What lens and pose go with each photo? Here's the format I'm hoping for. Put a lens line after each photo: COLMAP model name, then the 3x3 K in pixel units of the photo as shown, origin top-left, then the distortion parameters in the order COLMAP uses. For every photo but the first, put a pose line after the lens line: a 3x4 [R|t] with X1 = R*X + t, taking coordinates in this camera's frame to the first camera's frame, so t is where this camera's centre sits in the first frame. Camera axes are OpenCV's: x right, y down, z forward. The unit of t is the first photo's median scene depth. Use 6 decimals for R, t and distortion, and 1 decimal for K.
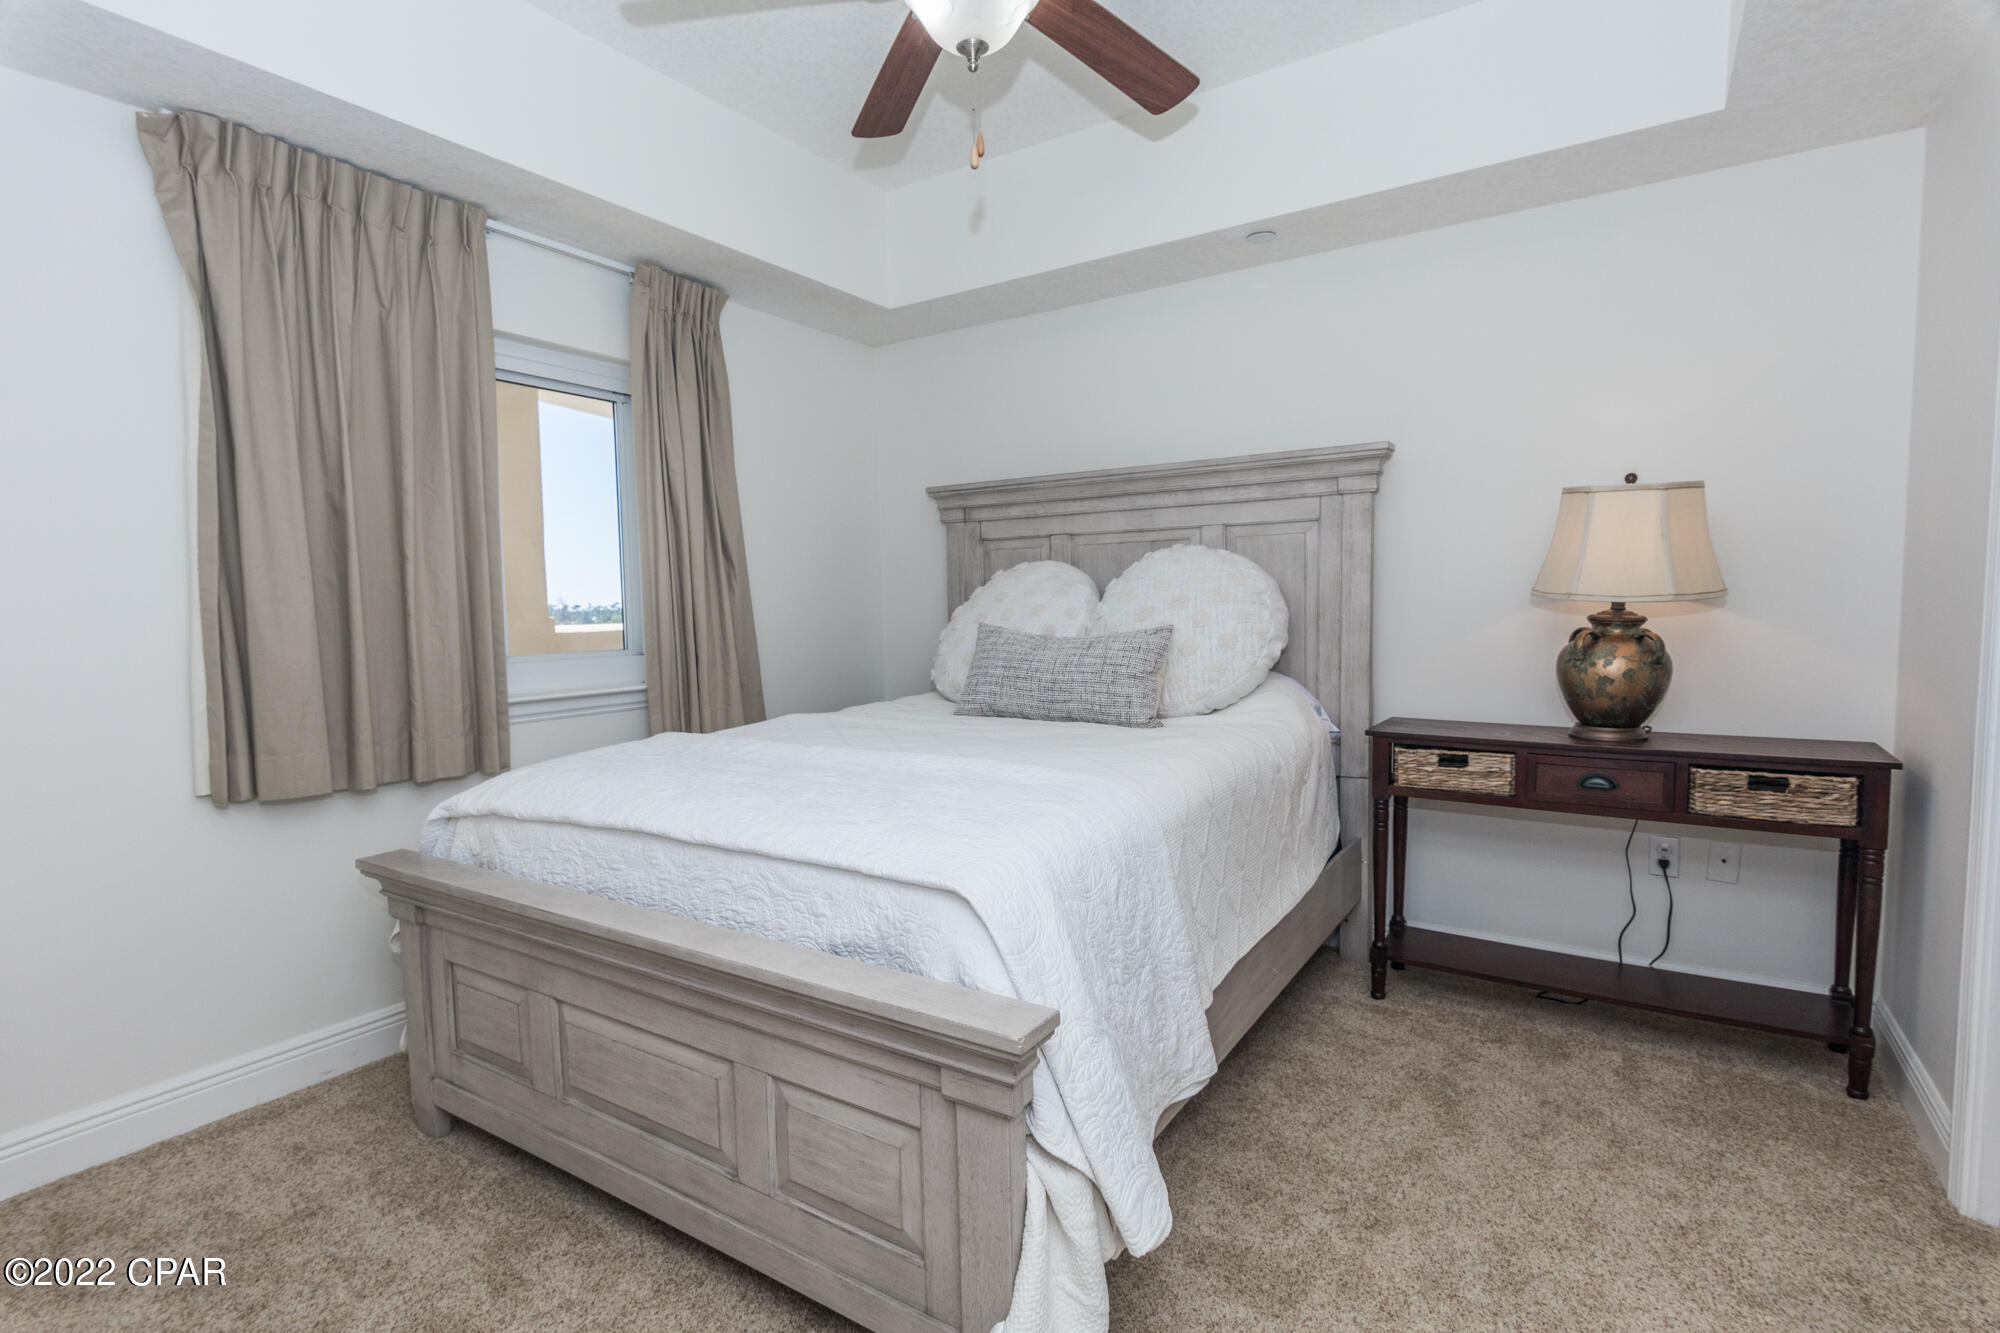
lens RADIAL K [[960.1, 0, 990.7], [0, 960.1, 669.3], [0, 0, 1]] dist [0.003631, -0.000421]
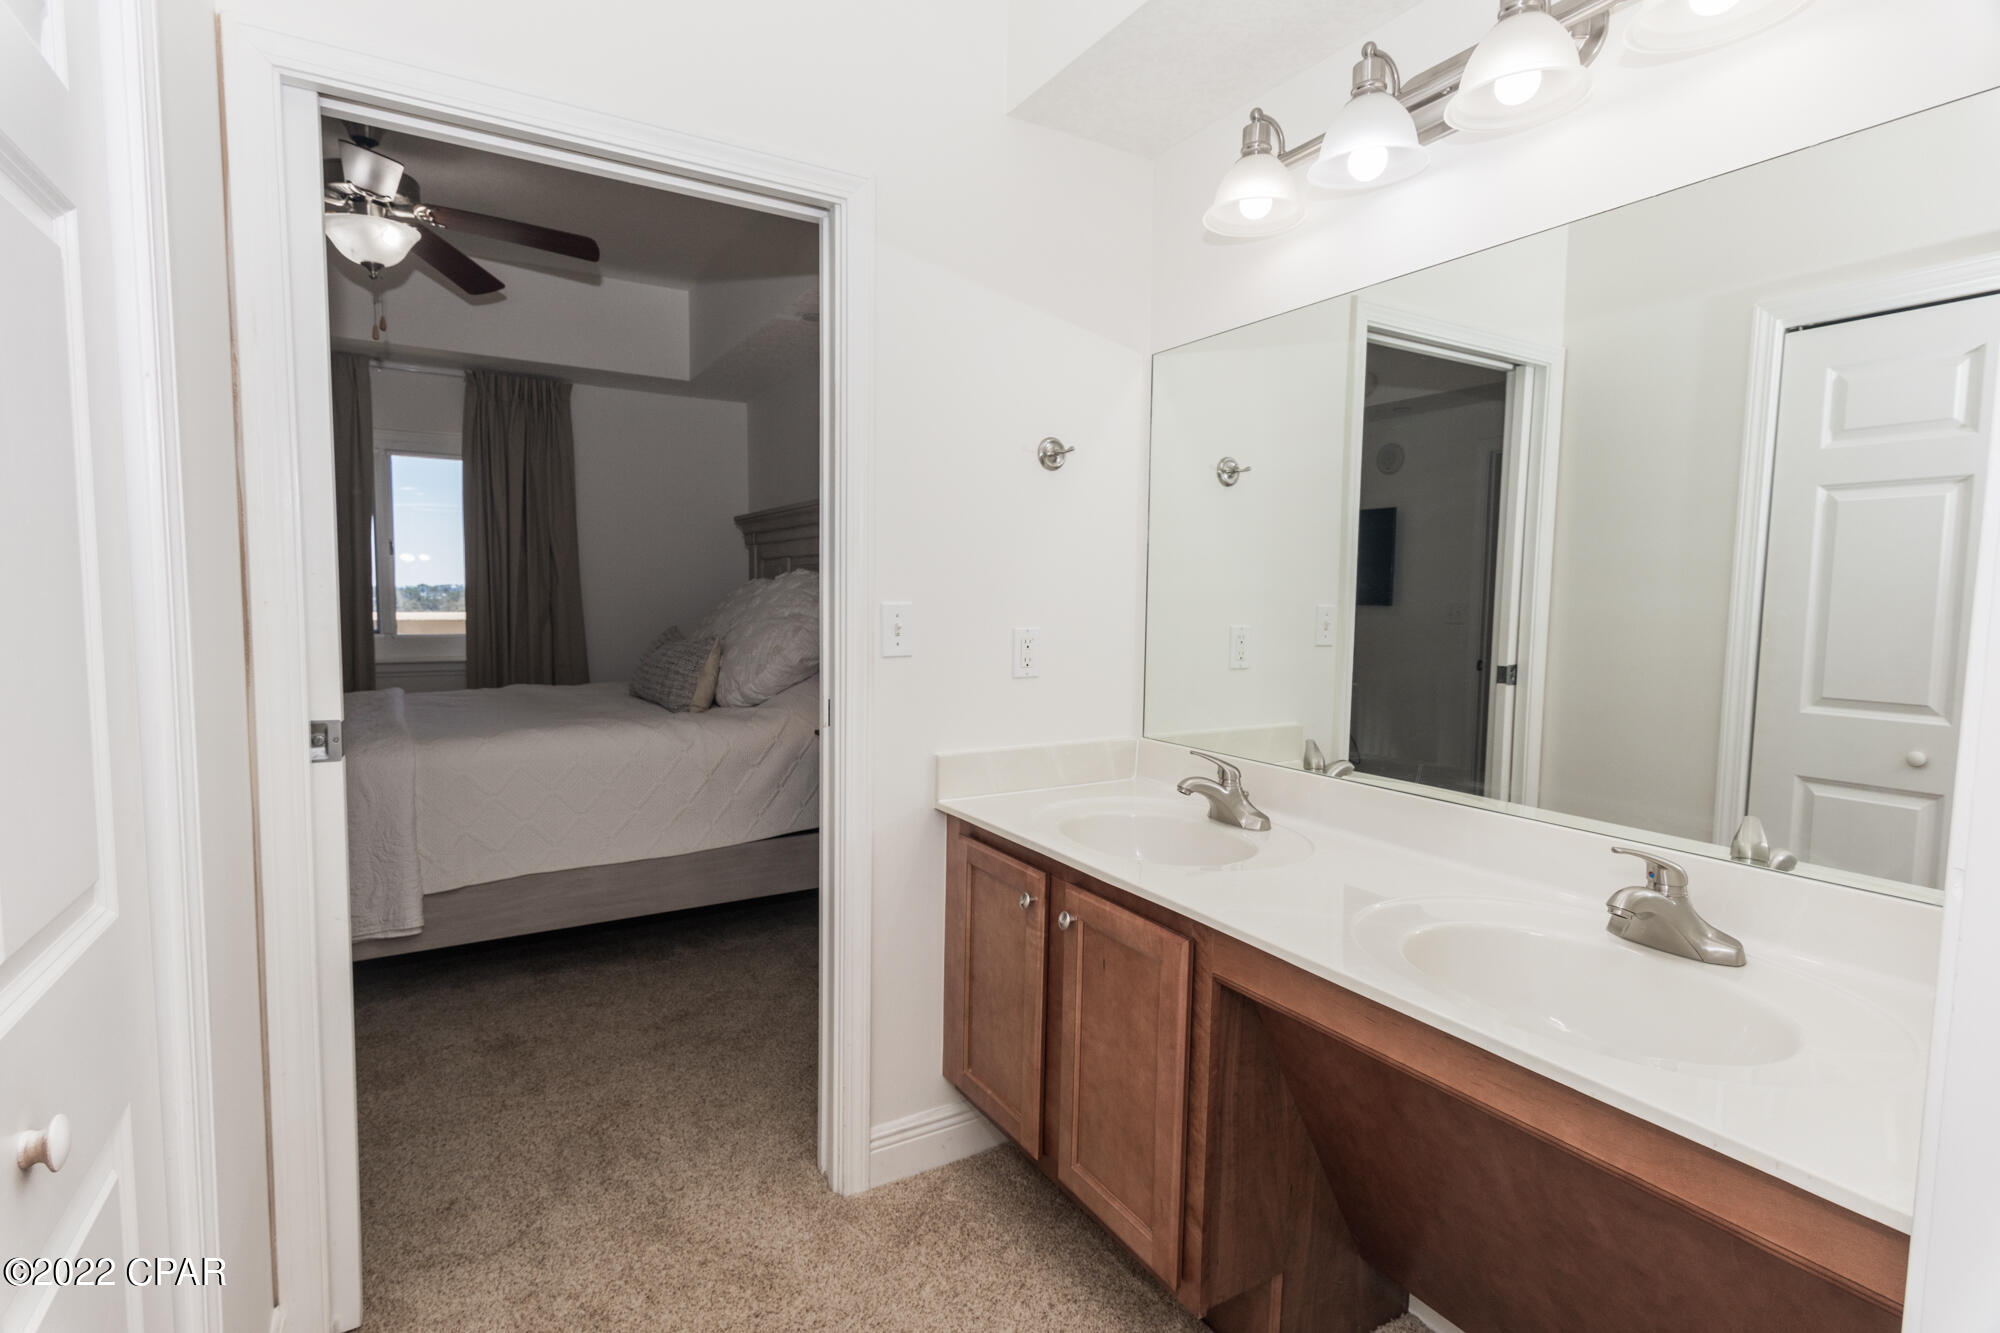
lens RADIAL K [[960.1, 0, 990.7], [0, 960.1, 669.3], [0, 0, 1]] dist [0.003631, -0.000421]
pose [[0.901681, 0.062484, -0.427863, 1.015133], [-0.058128, 0.998038, 0.023251, -0.048018], [0.428476, 0.003906, 0.903545, 0.003810]]
